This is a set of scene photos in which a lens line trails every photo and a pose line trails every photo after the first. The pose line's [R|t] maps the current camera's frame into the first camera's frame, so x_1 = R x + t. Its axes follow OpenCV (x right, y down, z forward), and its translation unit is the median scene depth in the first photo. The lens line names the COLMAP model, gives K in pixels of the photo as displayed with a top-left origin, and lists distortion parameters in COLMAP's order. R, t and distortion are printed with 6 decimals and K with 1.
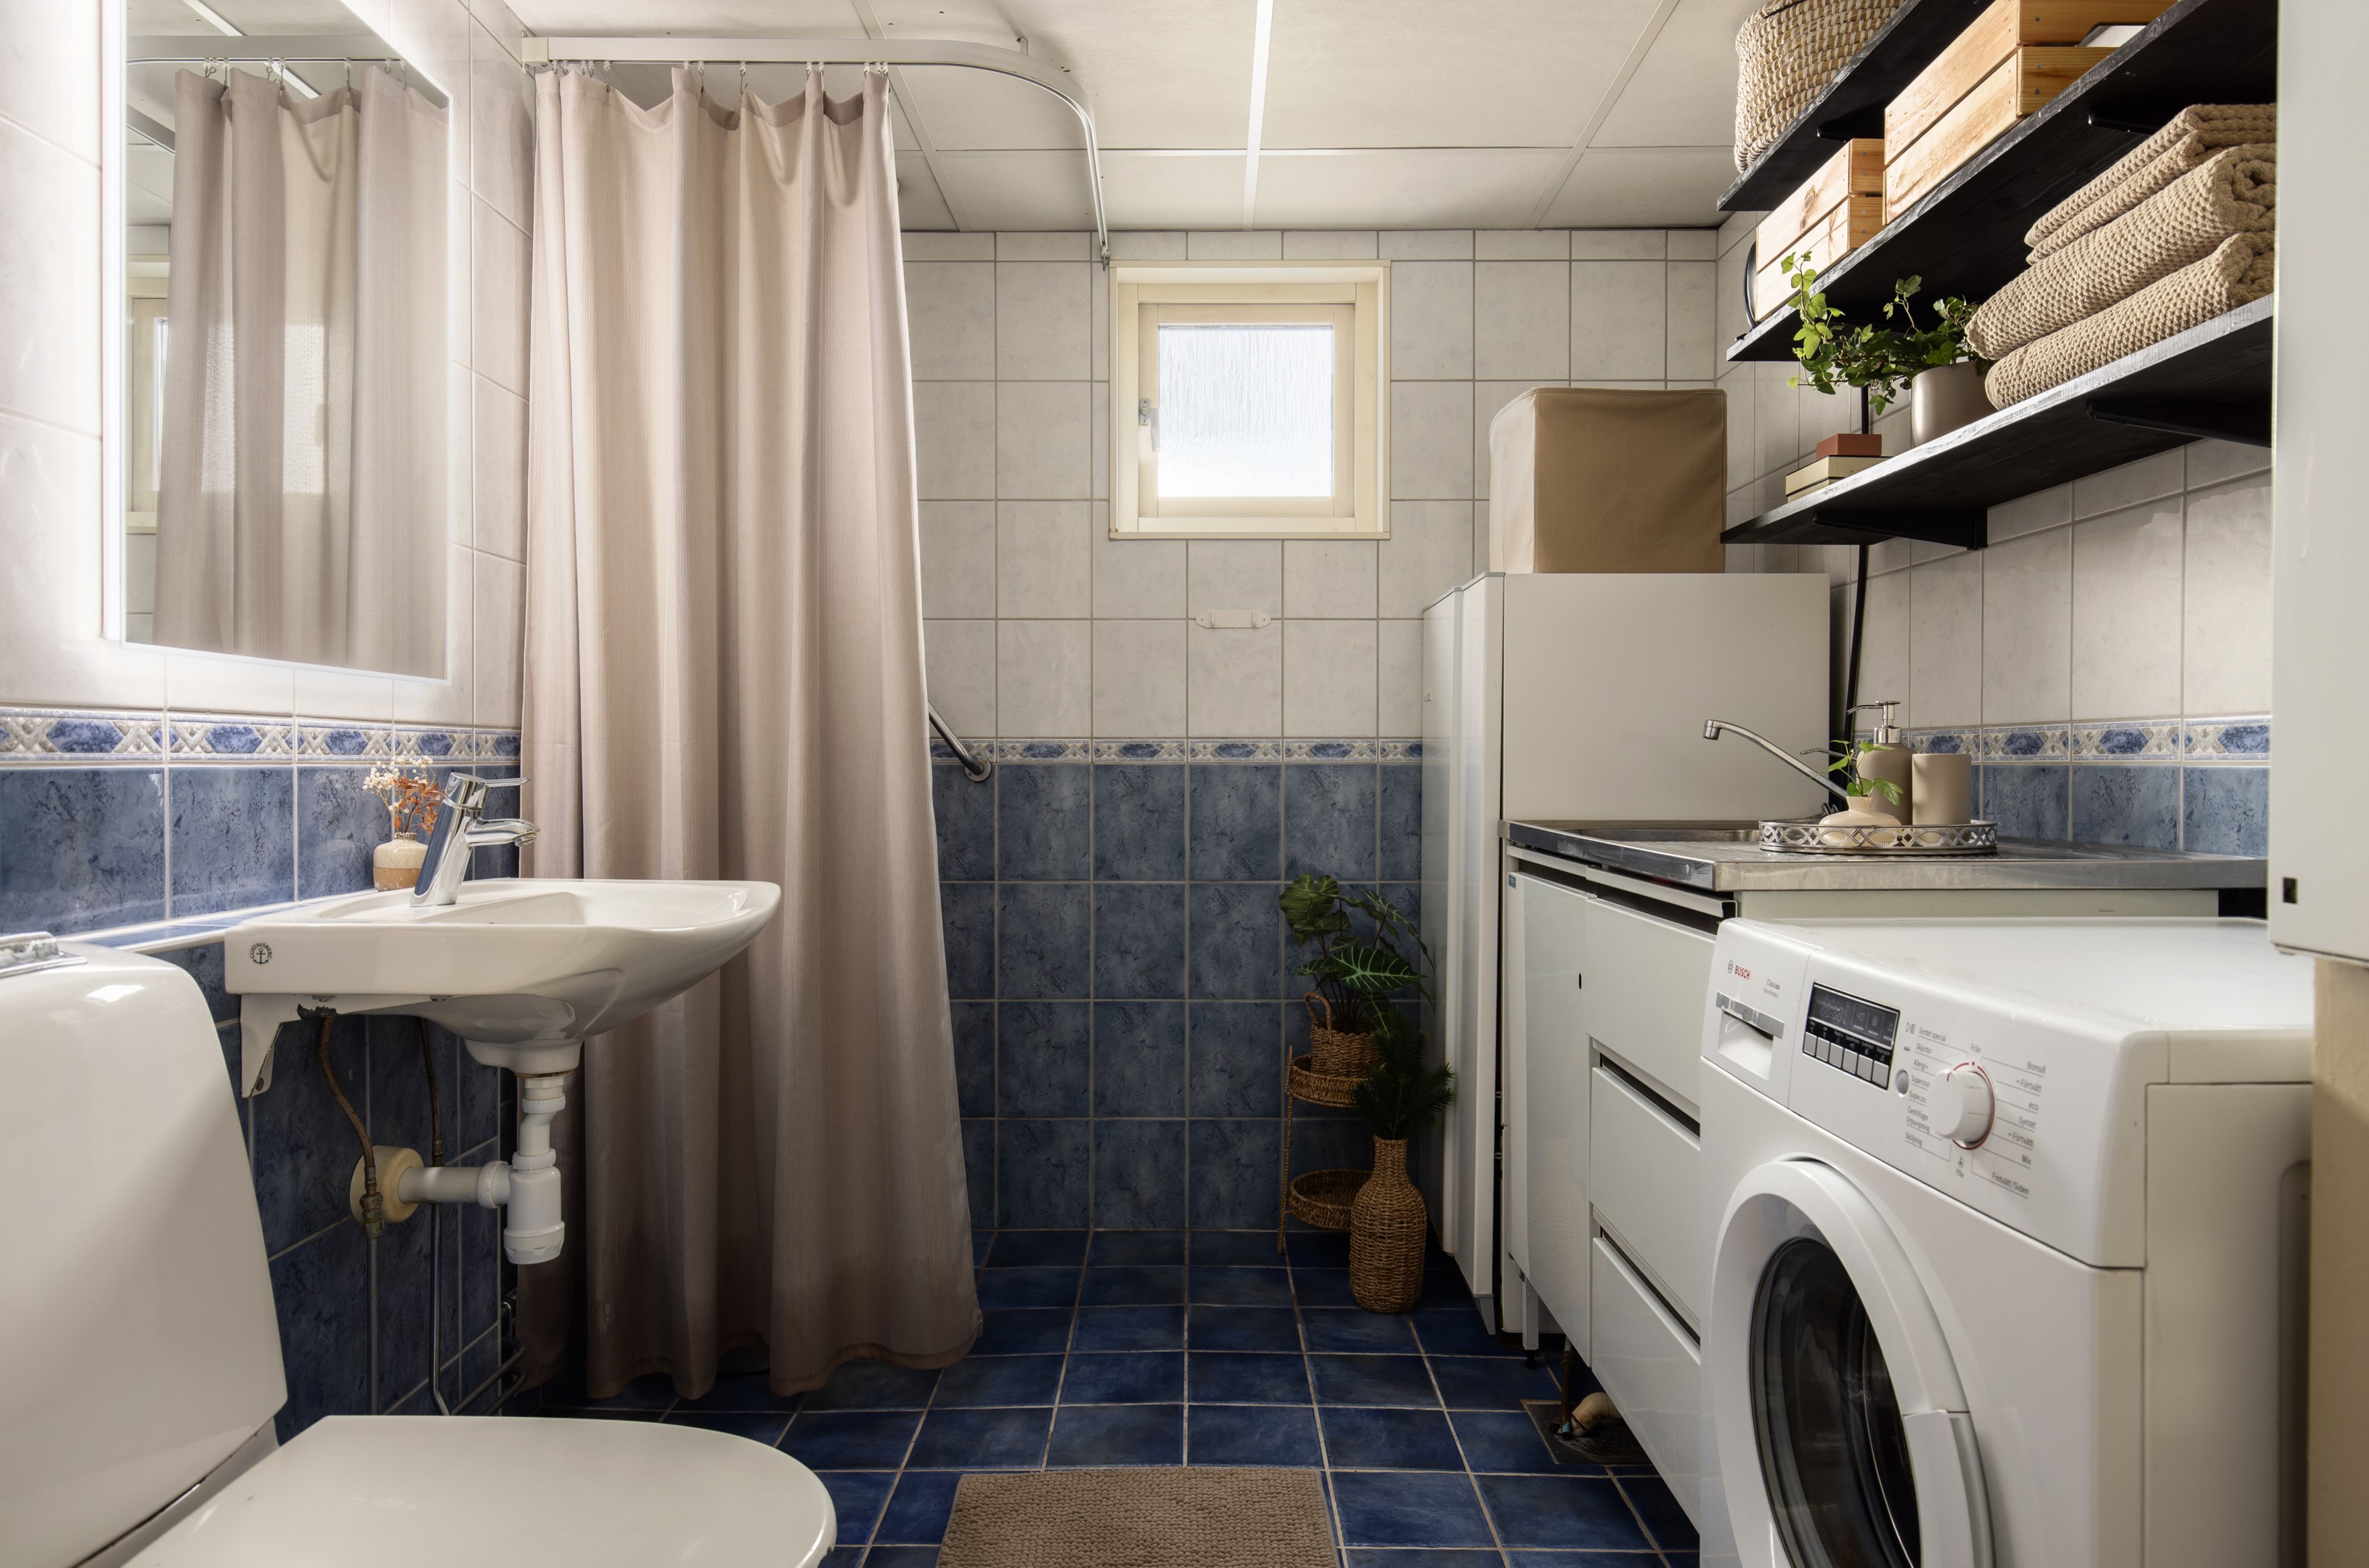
lens RADIAL K [[1413.2, 0, 1184.1], [0, 1413.2, 781.0], [0, 0, 1]] dist [0.002861, -0.006482]
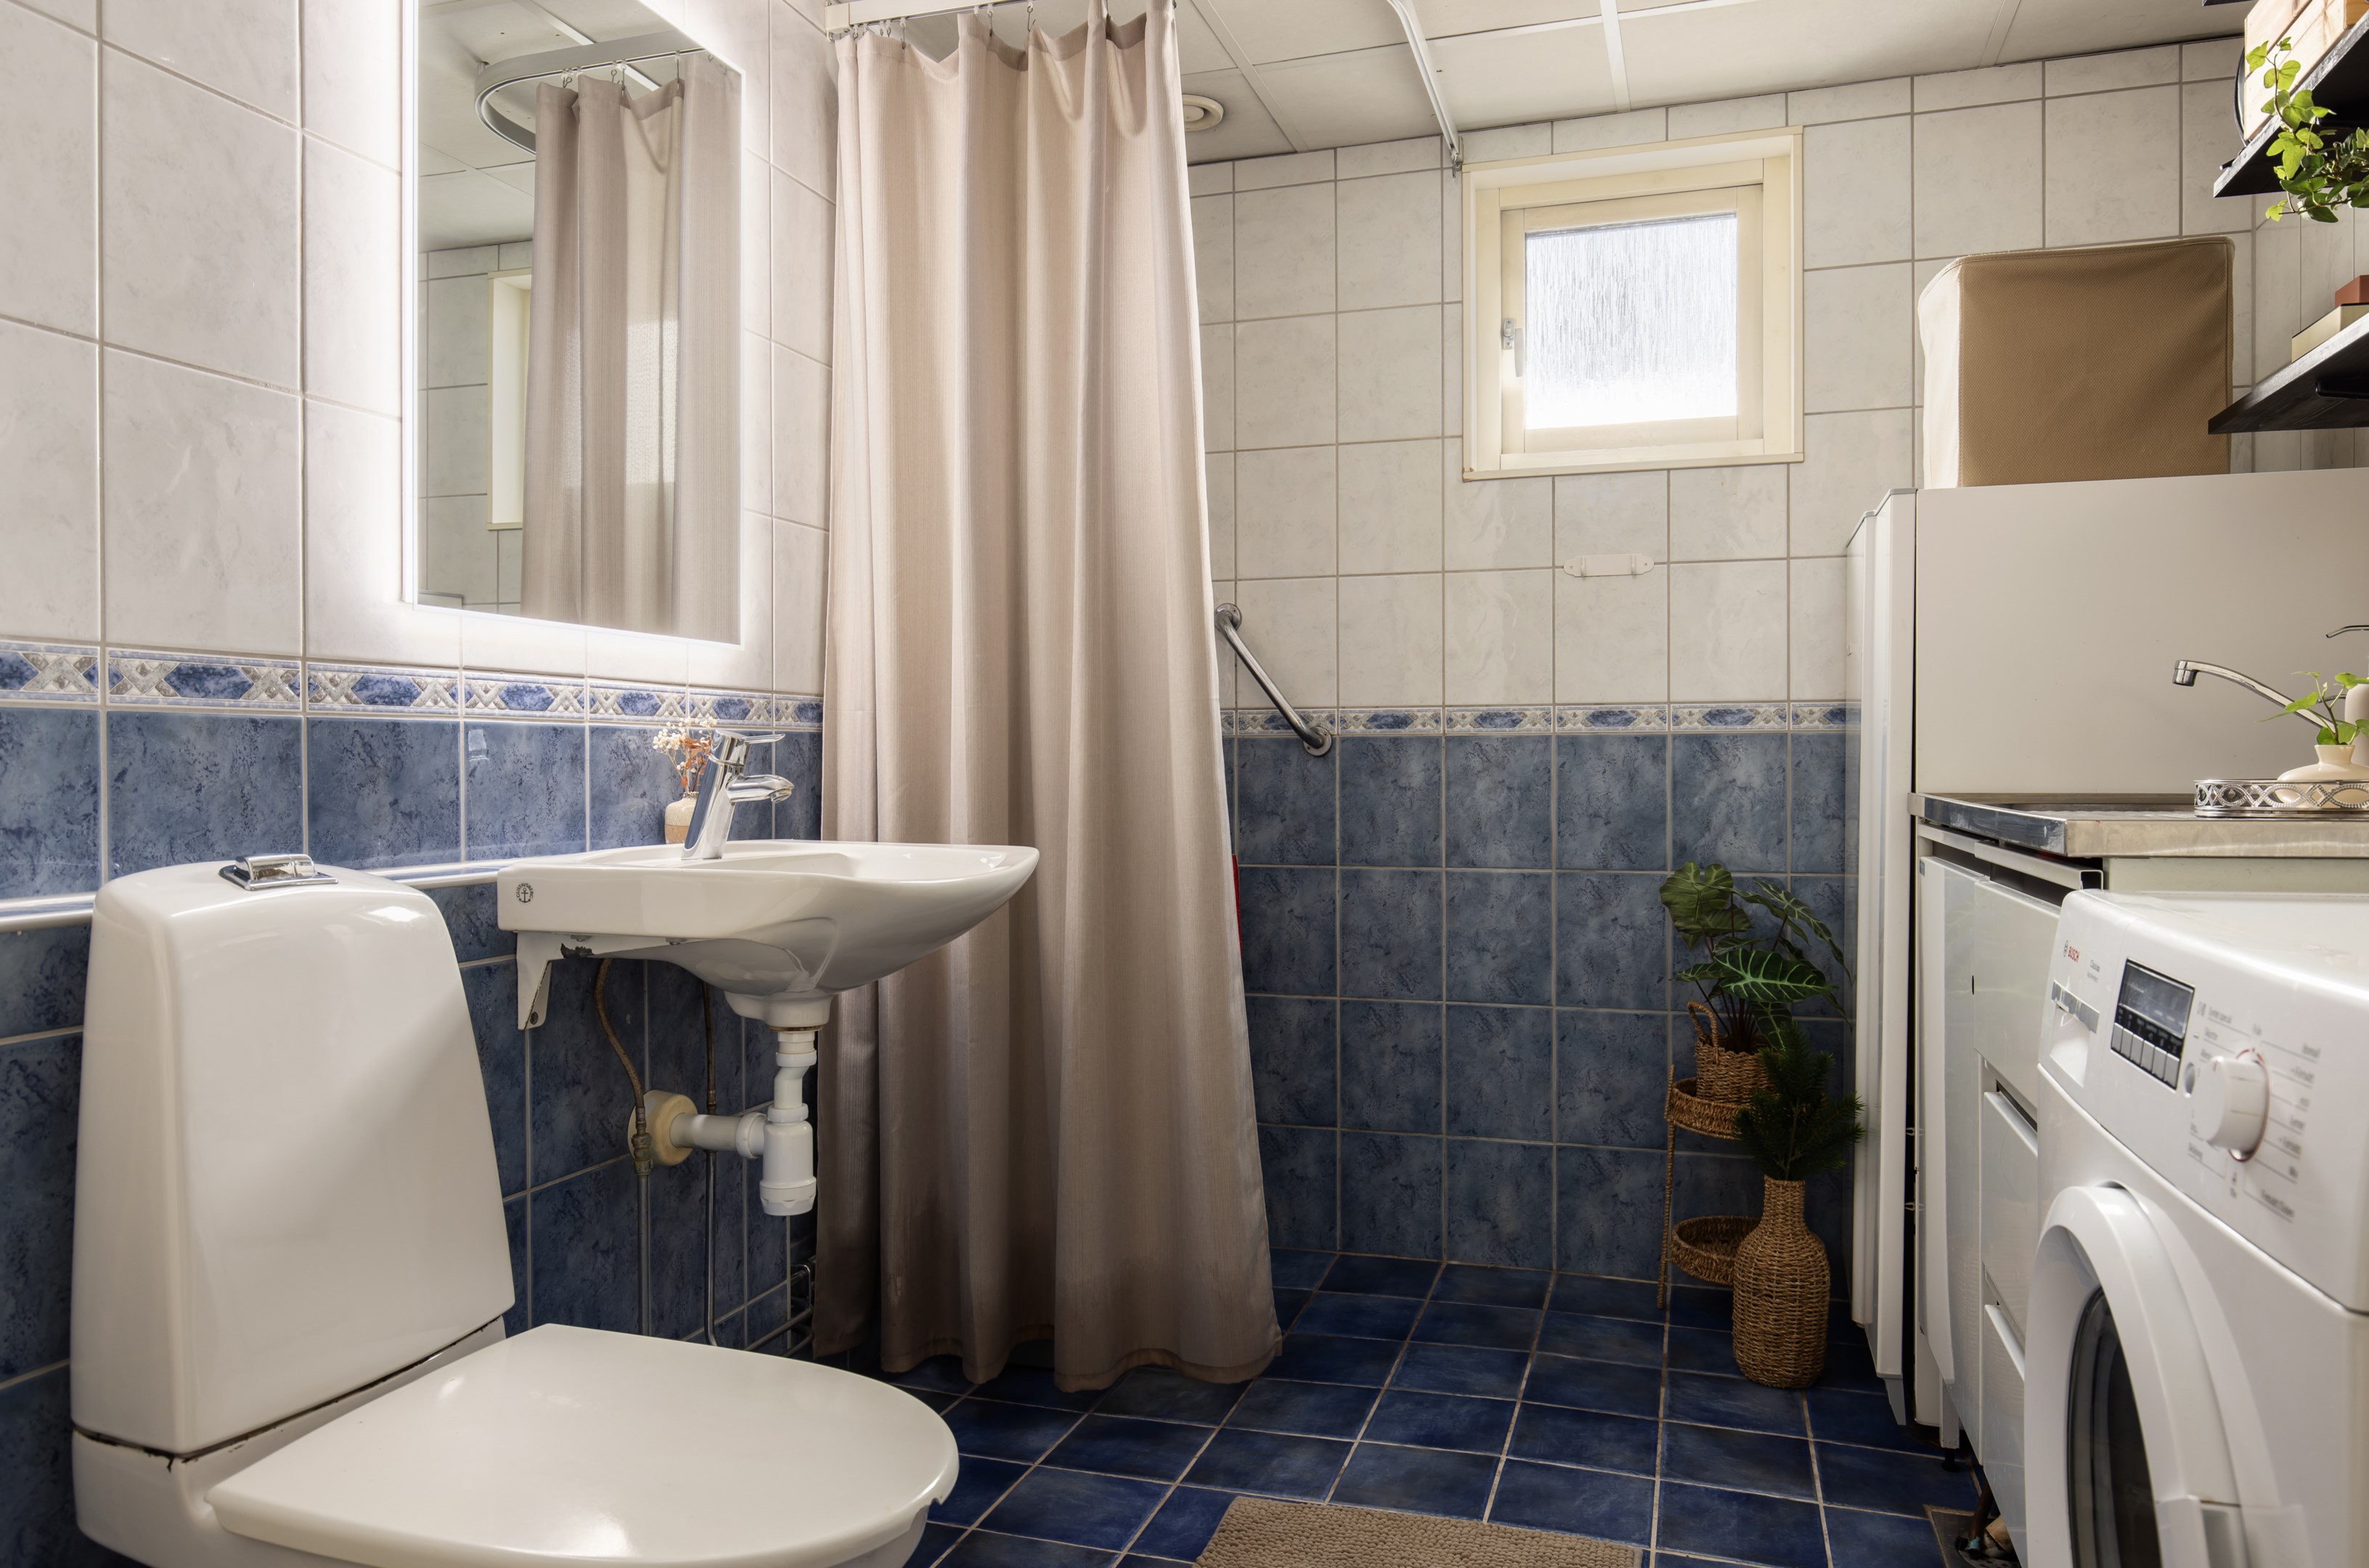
lens RADIAL K [[1585.3, 0, 1187.3], [0, 1585.3, 780.5], [0, 0, 1]] dist [-0.005533, -0.002814]
pose [[0.953378, -0.000197, -0.301778, 0.114221], [-0.000051, 1.000000, -0.000812, 0.023771], [0.301778, 0.000789, 0.953378, 0.007118]]
